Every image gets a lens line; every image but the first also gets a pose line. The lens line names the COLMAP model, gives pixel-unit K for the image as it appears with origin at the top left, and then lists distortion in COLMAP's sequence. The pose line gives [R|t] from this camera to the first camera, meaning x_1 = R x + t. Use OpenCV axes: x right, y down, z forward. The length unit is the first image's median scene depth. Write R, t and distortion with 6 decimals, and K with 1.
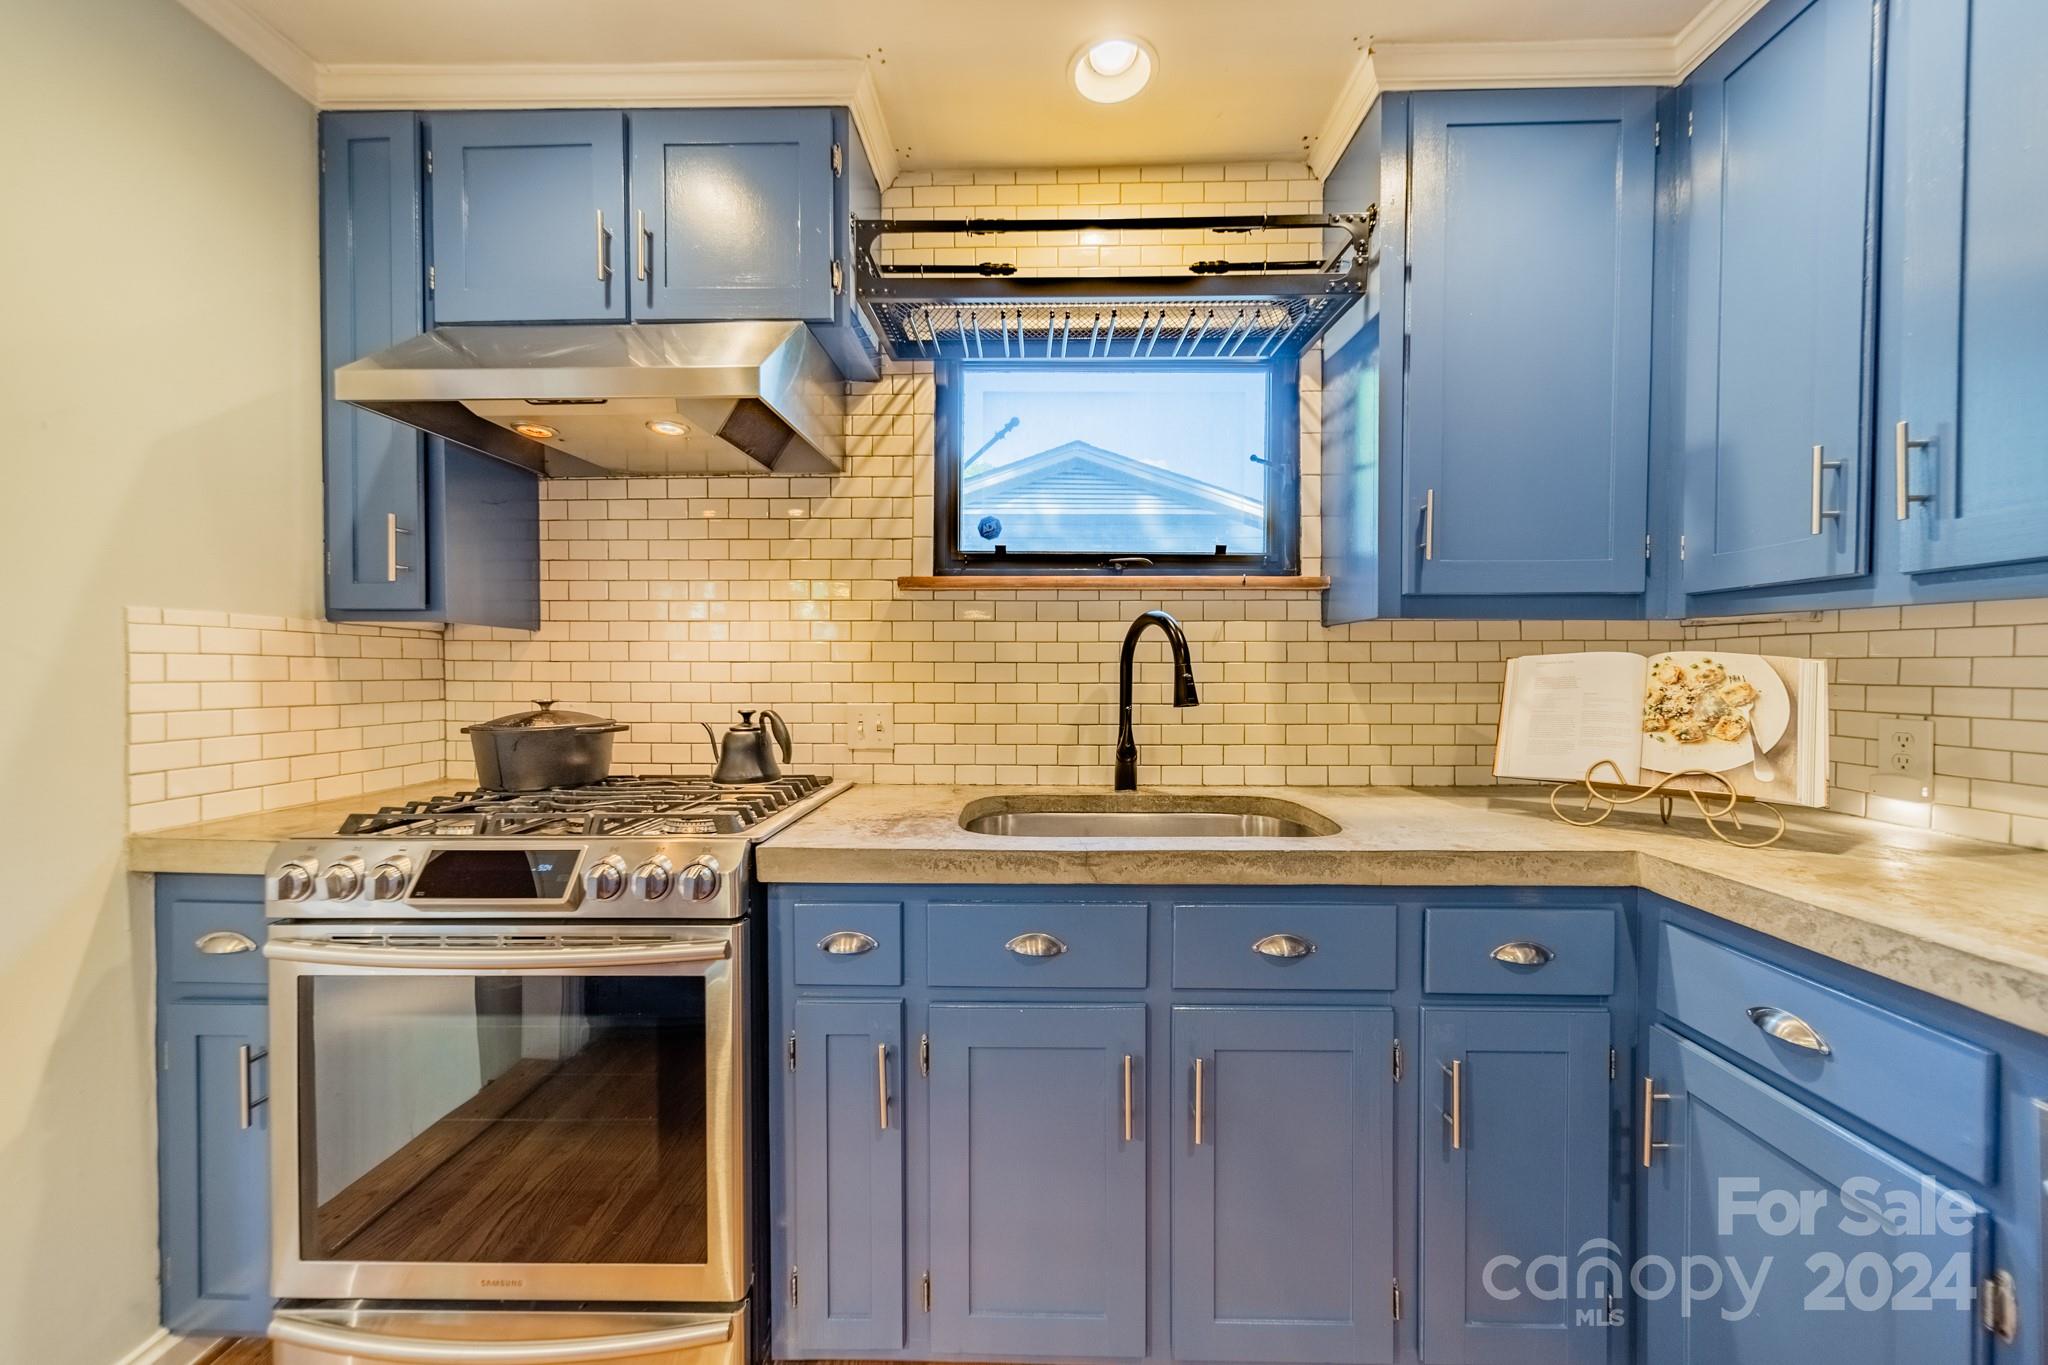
lens RADIAL K [[728.0, 0, 1026.3], [0, 728.0, 679.9], [0, 0, 1]] dist [0.009707, -0.000648]
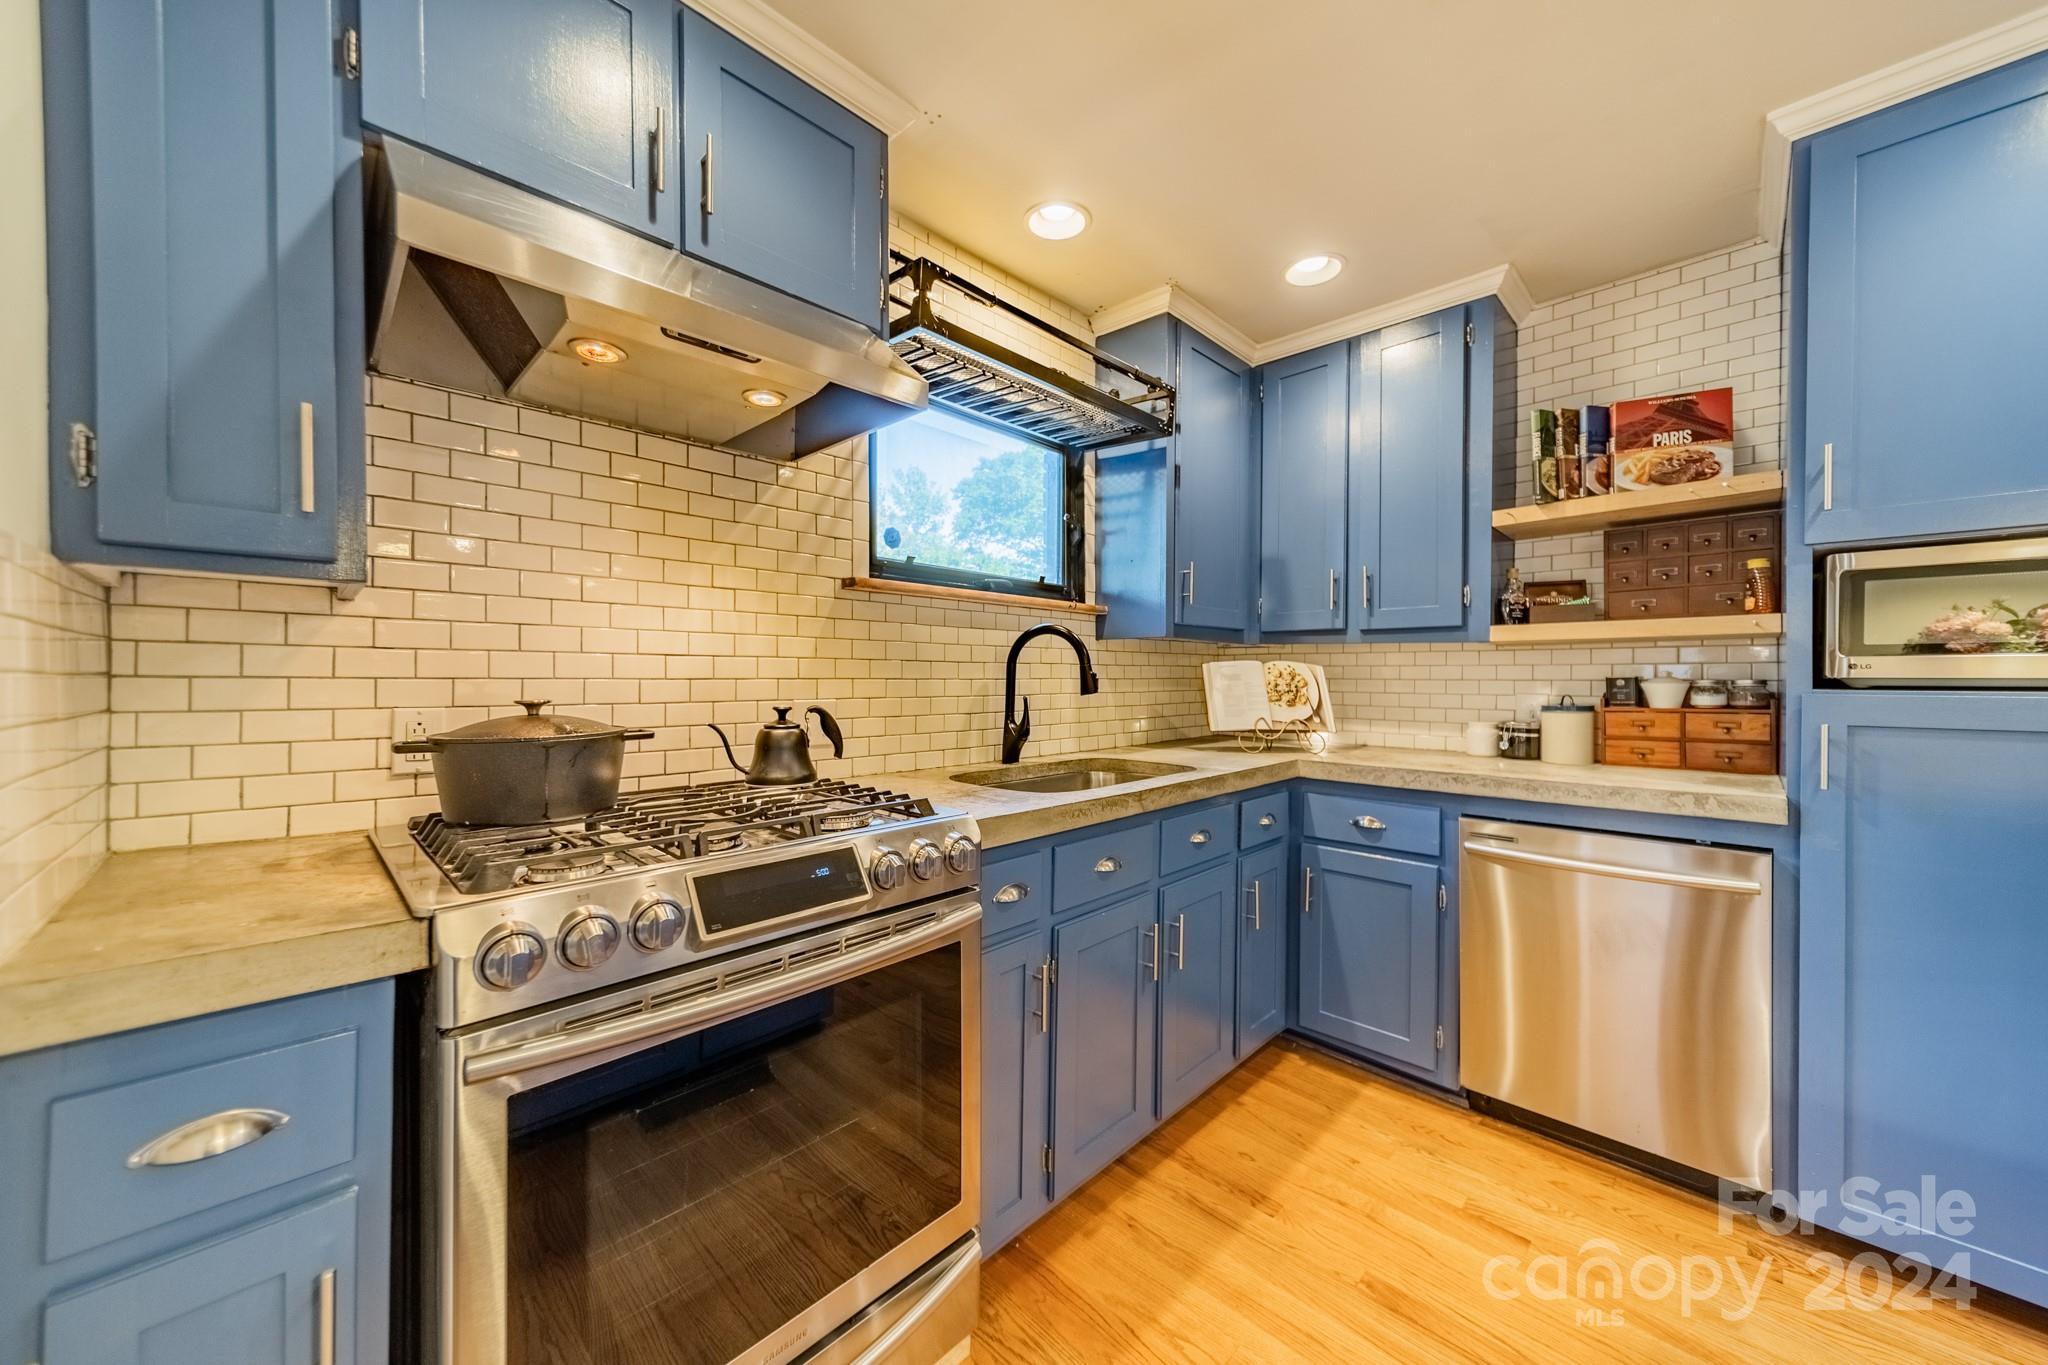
lens RADIAL K [[728.0, 0, 1020.6], [0, 728.0, 682.0], [0, 0, 1]] dist [0.009707, -0.000648]
pose [[0.685447, -0.004113, 0.728111, -0.856234], [0.007000, 0.999975, -0.000941, 0.012527], [-0.728089, 0.005742, 0.685459, 0.130735]]
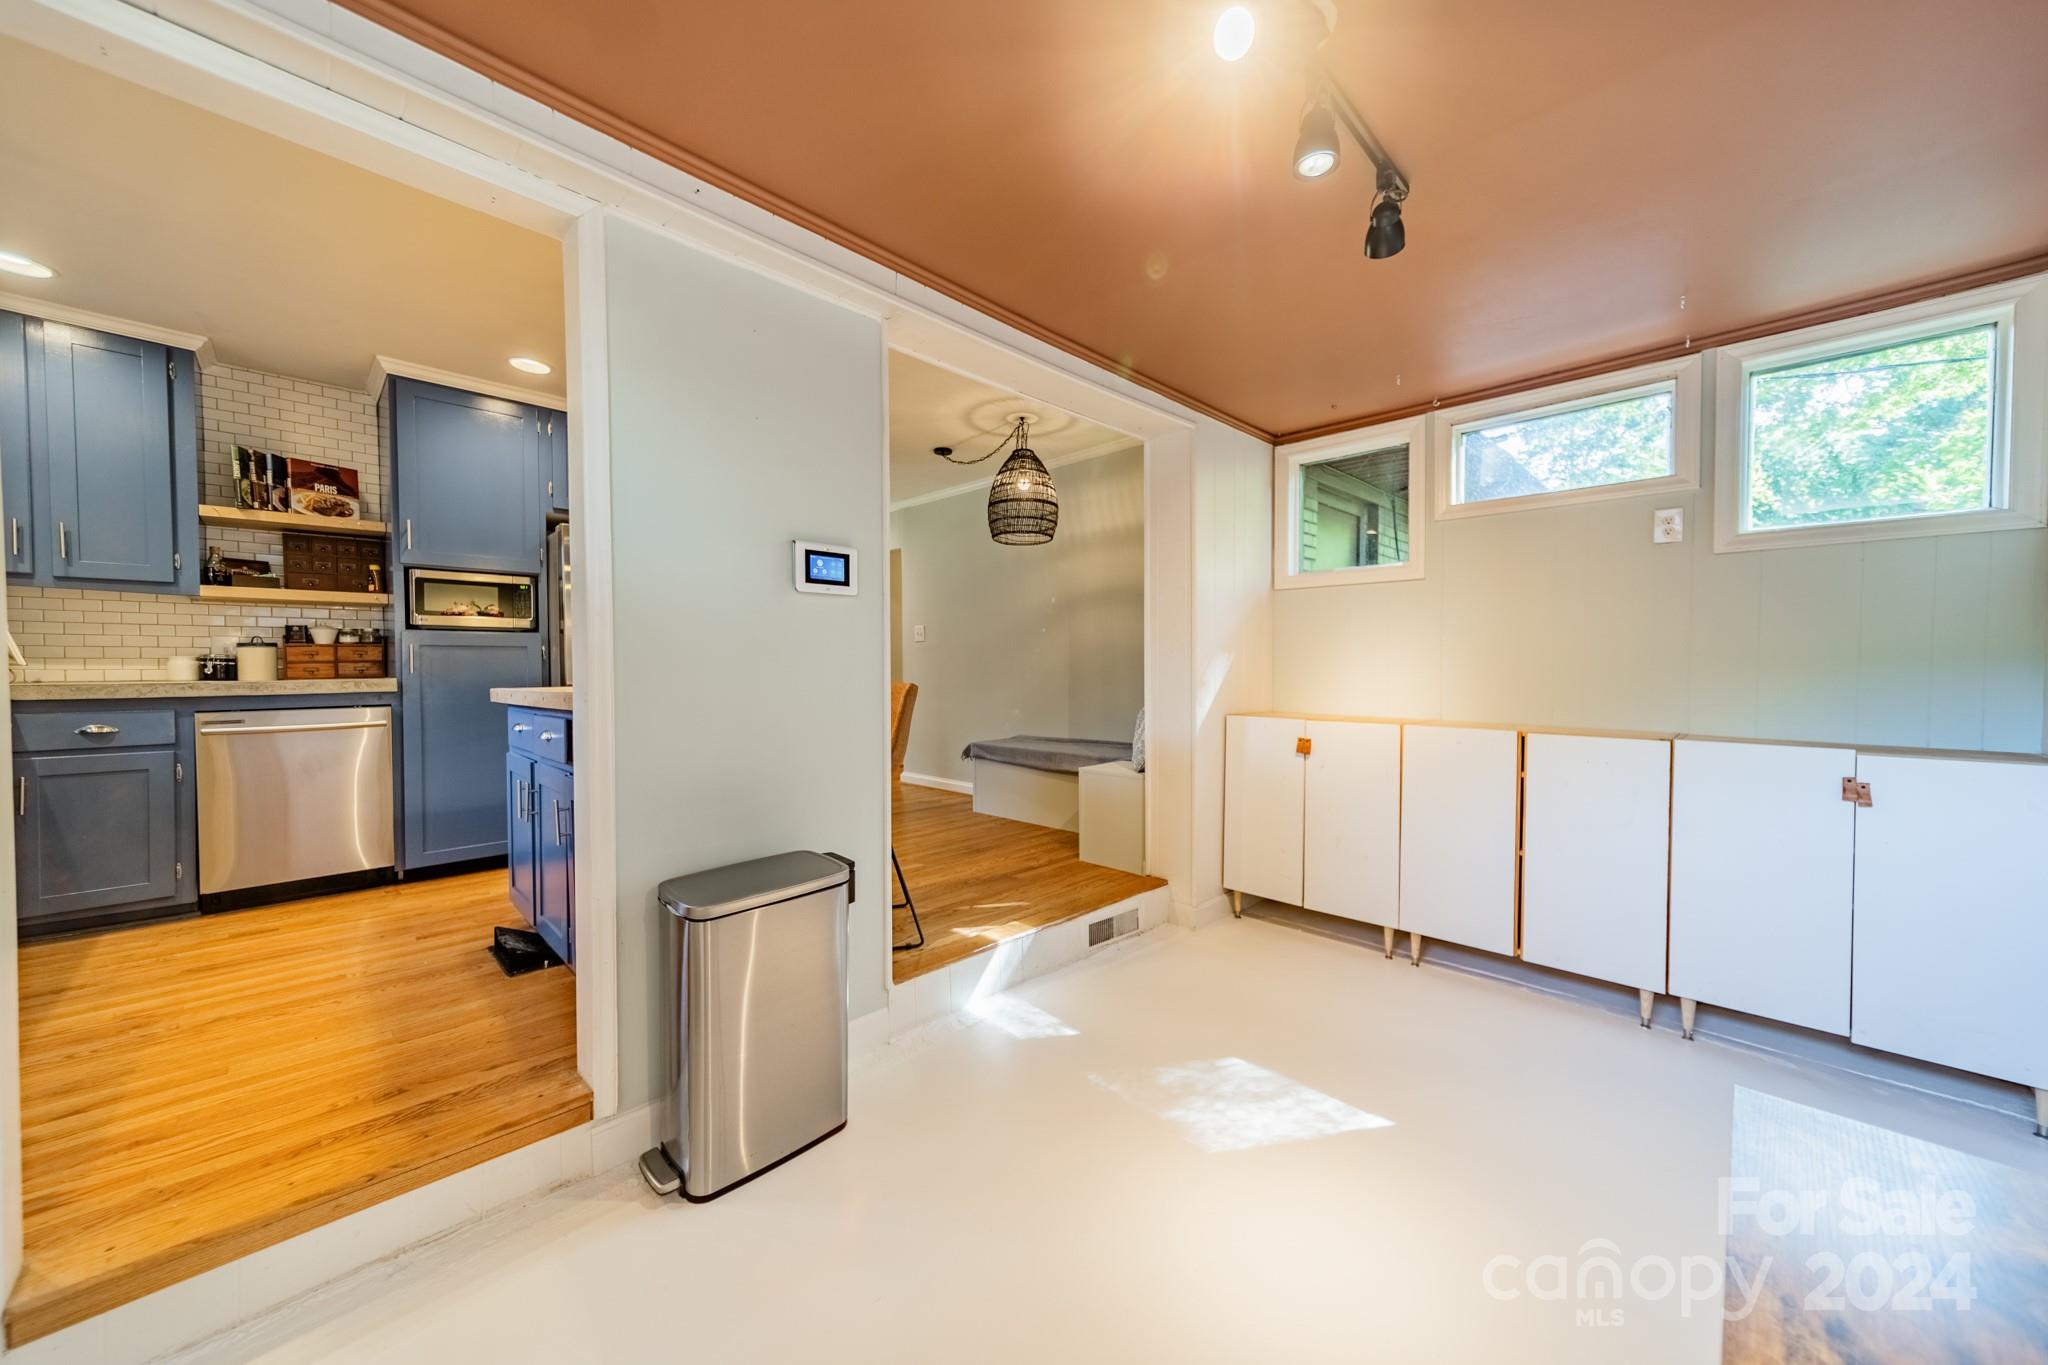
lens RADIAL K [[728.0, 0, 1031.1], [0, 728.0, 676.5], [0, 0, 1]] dist [0.009707, -0.000648]
pose [[-0.730307, -0.004840, 0.683102, -2.278652], [0.013786, 0.999667, 0.021821, 0.150573], [-0.682980, 0.025353, -0.729997, 0.364032]]
